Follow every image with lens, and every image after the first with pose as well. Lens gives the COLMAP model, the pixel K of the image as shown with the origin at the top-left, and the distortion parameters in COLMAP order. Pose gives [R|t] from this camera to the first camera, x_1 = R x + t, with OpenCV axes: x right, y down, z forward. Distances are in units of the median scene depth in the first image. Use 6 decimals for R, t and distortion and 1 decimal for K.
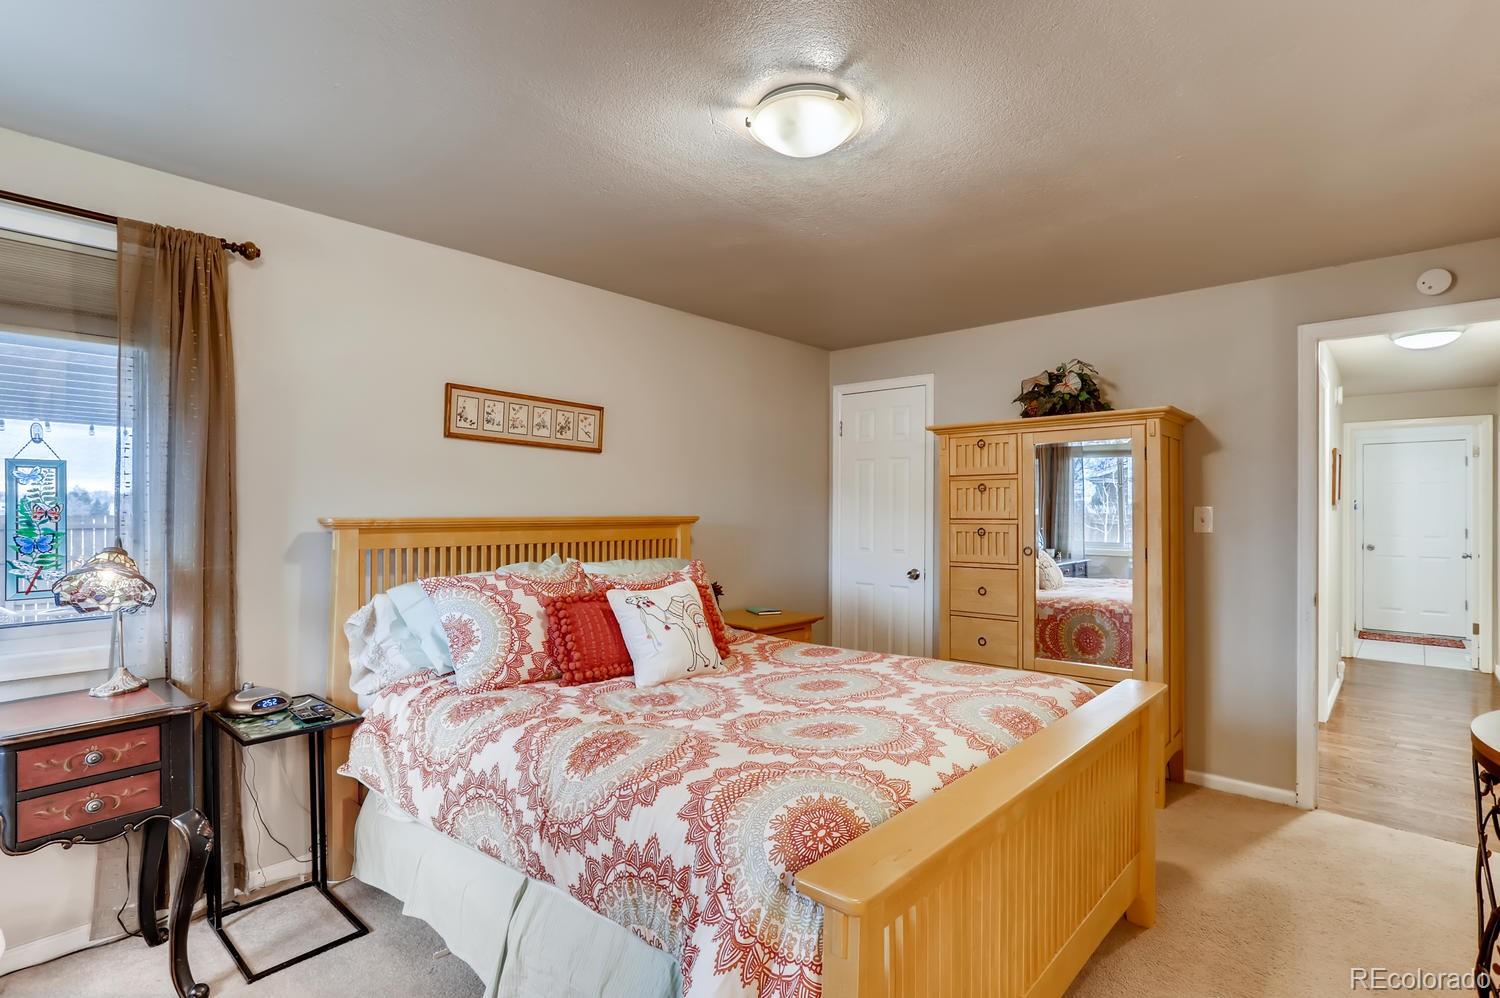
lens RADIAL K [[731.4, 0, 743.9], [0, 731.4, 510.1], [0, 0, 1]] dist [-0.006475, 0.000137]
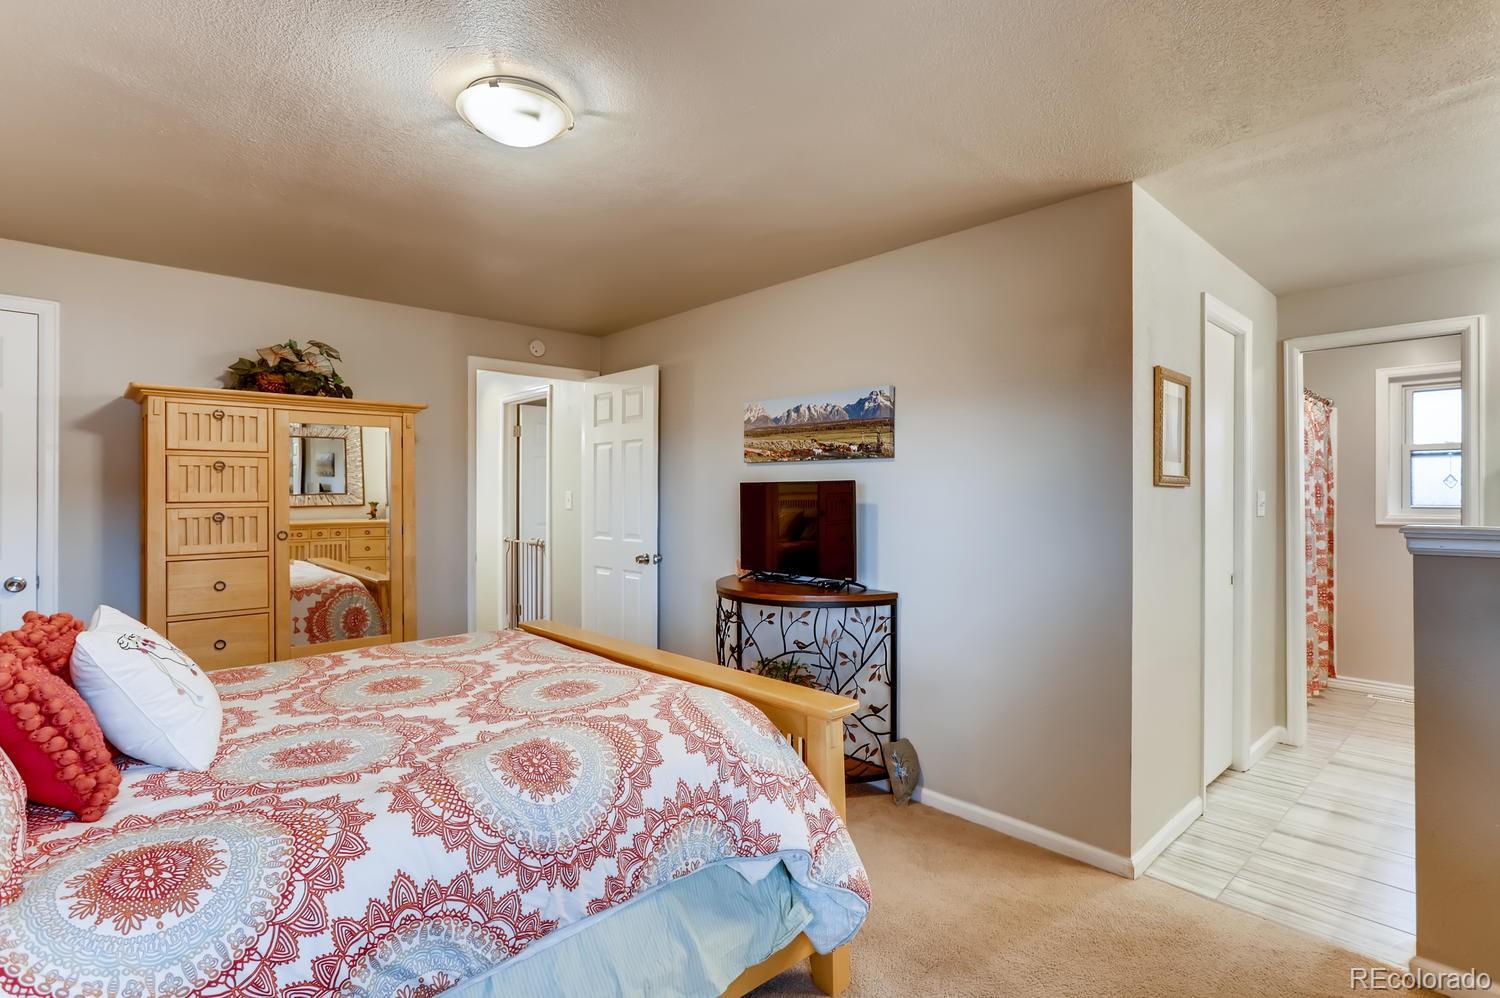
lens RADIAL K [[731.4, 0, 747.5], [0, 731.4, 497.0], [0, 0, 1]] dist [-0.006475, 0.000137]
pose [[0.089055, -0.001882, 0.996025, -0.728019], [-0.002816, 0.999994, 0.002142, 0.004059], [-0.996023, -0.002996, 0.089049, 0.471725]]
